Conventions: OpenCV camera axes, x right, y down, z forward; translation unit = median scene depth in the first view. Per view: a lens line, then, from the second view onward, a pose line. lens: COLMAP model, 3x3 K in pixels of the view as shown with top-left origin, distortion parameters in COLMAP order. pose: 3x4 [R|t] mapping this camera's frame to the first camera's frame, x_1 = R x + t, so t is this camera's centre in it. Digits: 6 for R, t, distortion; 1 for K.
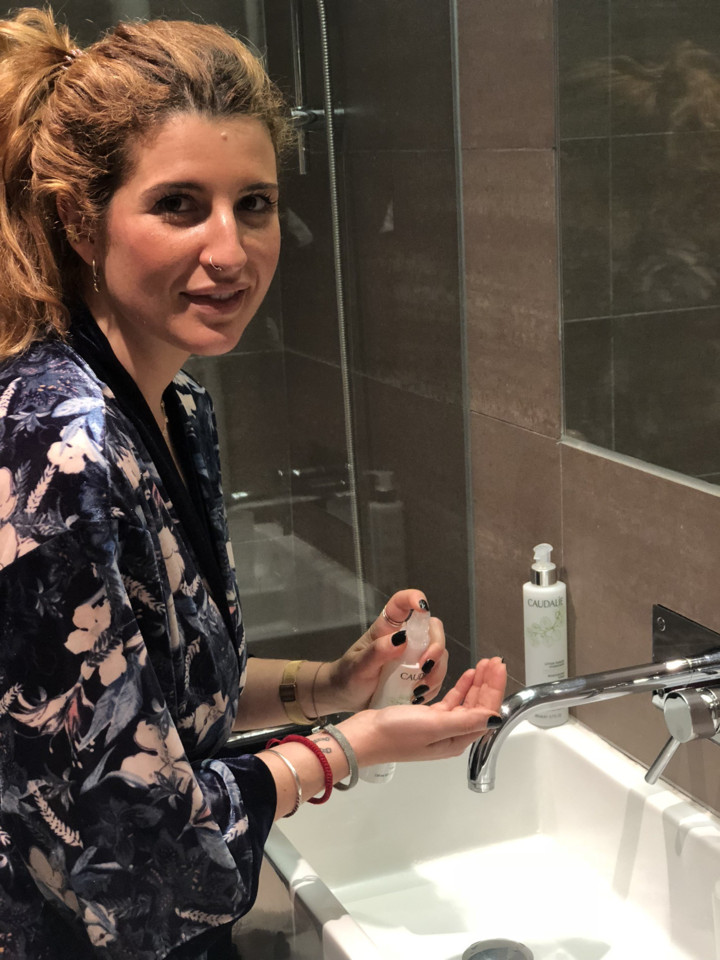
lens RADIAL K [[1629.7, 0, 360.2], [0, 1629.7, 480.0], [0, 0, 1]] dist [-0.152315, 0.000000]
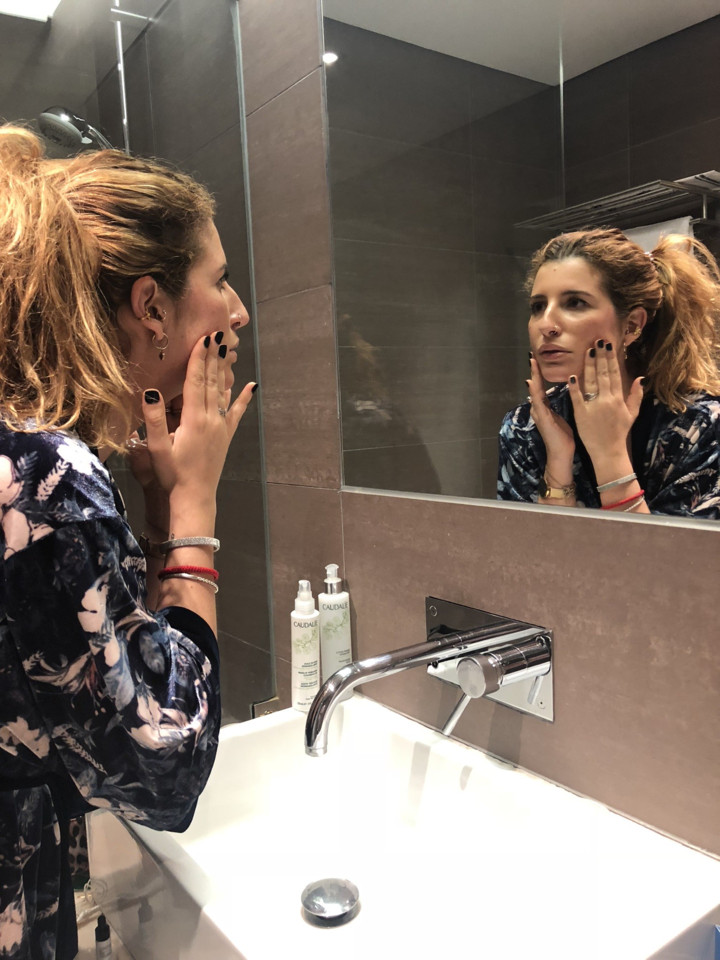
lens RADIAL K [[762.8, 0, 362.0], [0, 762.8, 479.4], [0, 0, 1]] dist [0.013948, -0.019022]
pose [[0.964074, -0.020488, 0.264841, -0.034872], [0.058725, 0.988790, -0.137278, 0.058869], [-0.259059, 0.147899, 0.954471, 0.356210]]
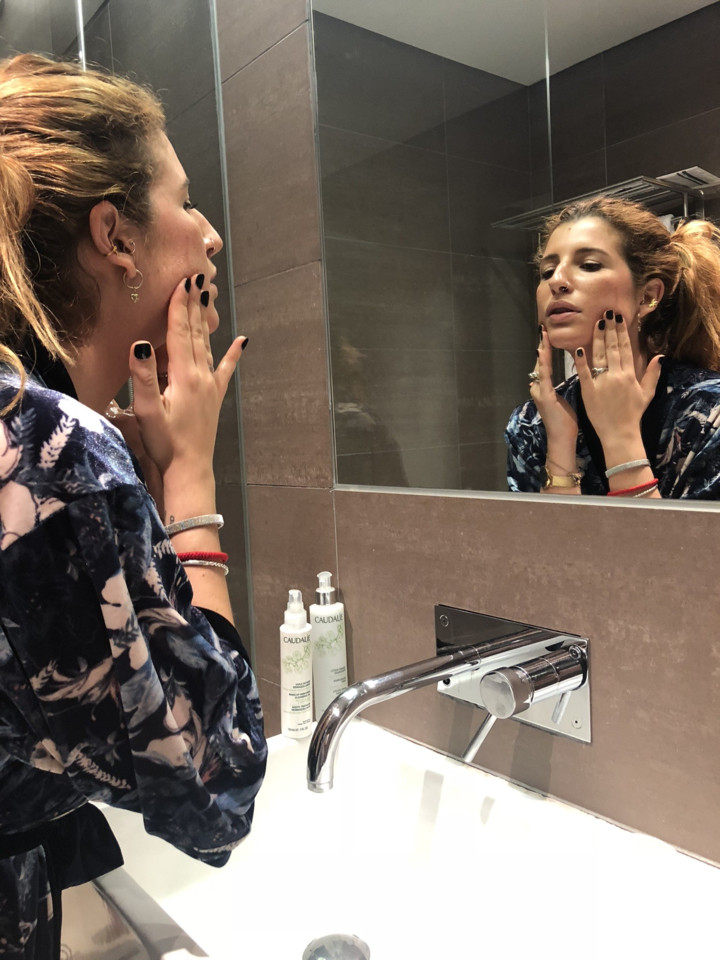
lens RADIAL K [[762.8, 0, 363.1], [0, 762.8, 478.9], [0, 0, 1]] dist [0.013948, -0.019022]
pose [[0.947664, -0.023610, 0.318394, -0.044733], [0.077627, 0.984375, -0.158053, 0.064168], [-0.309688, 0.174497, 0.934689, 0.429351]]
